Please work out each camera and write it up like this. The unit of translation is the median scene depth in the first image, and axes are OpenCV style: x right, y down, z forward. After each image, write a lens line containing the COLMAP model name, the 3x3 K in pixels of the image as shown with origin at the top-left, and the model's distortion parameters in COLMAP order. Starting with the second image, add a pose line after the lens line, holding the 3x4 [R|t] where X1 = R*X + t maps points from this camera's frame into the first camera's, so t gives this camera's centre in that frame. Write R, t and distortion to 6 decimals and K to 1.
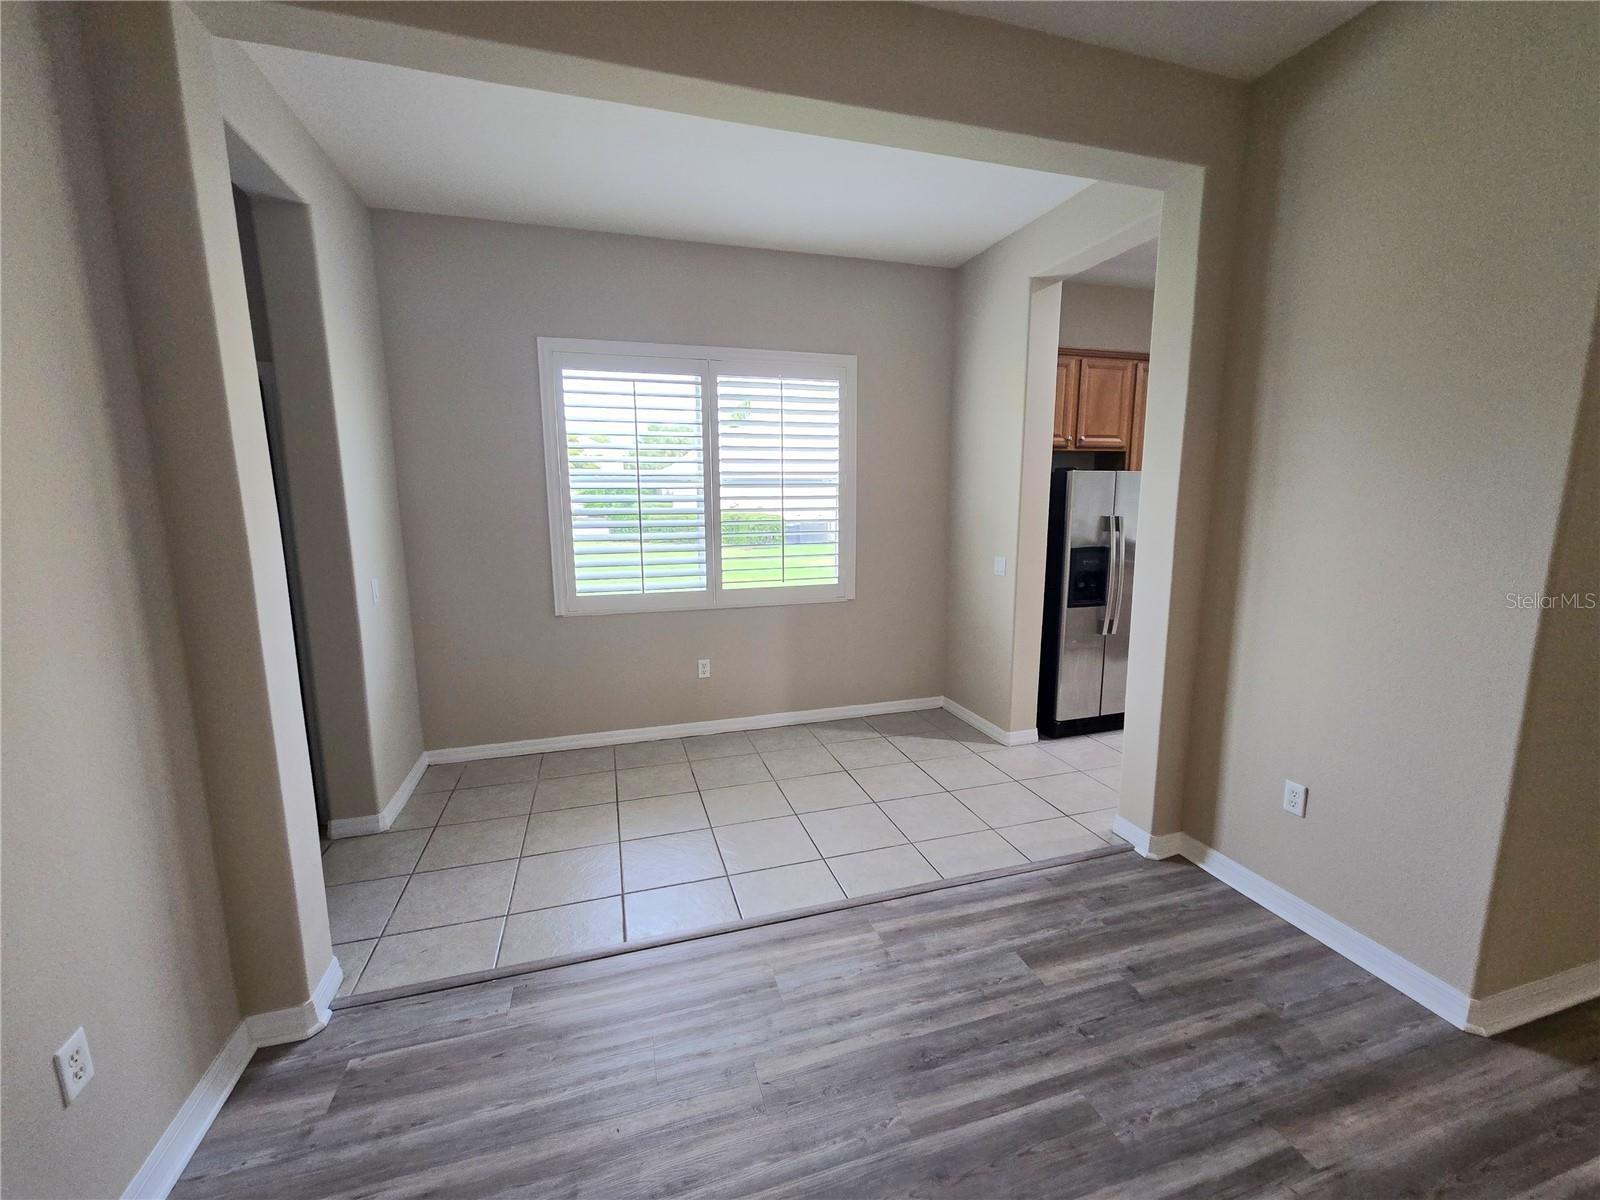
lens RADIAL K [[658.0, 0, 797.3], [0, 658.0, 597.6], [0, 0, 1]] dist [0.001238, -0.000998]
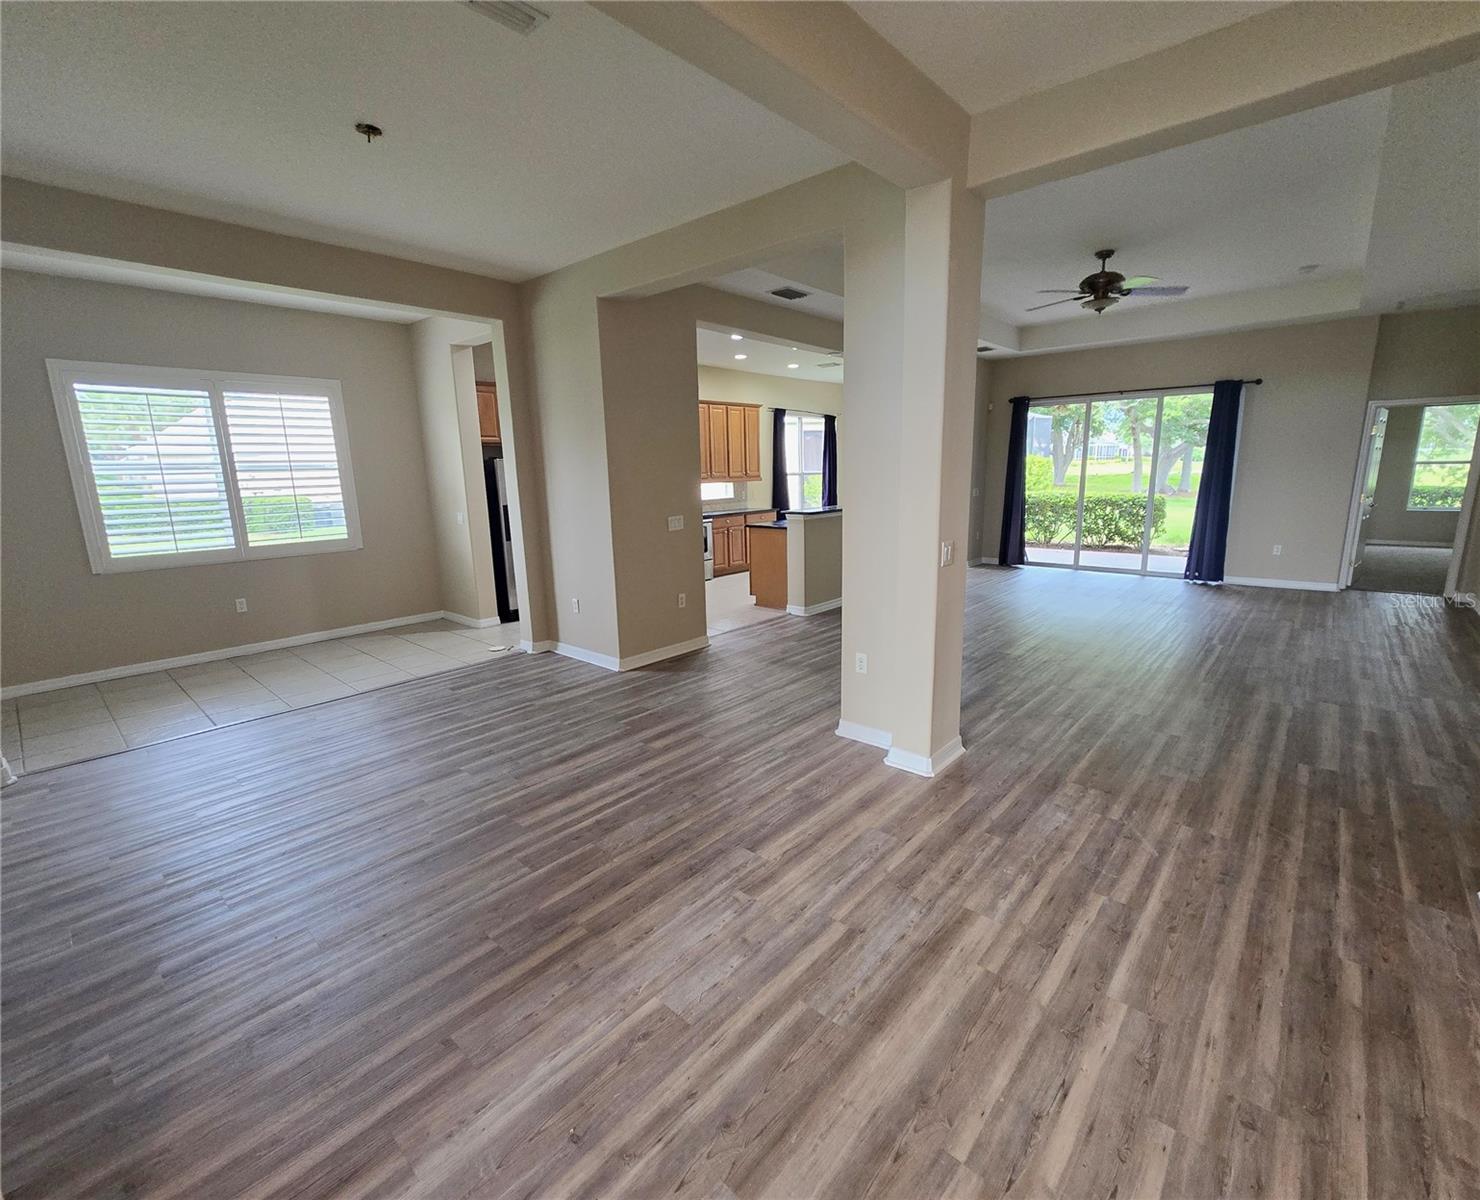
lens RADIAL K [[658.6, 0, 751.5], [0, 658.6, 600.0], [0, 0, 1]] dist [0.004508, -0.000592]
pose [[0.847823, -0.116609, 0.517299, 0.053920], [0.096965, 0.993166, 0.064959, 0.119877], [-0.521339, -0.004914, 0.853336, -0.791538]]
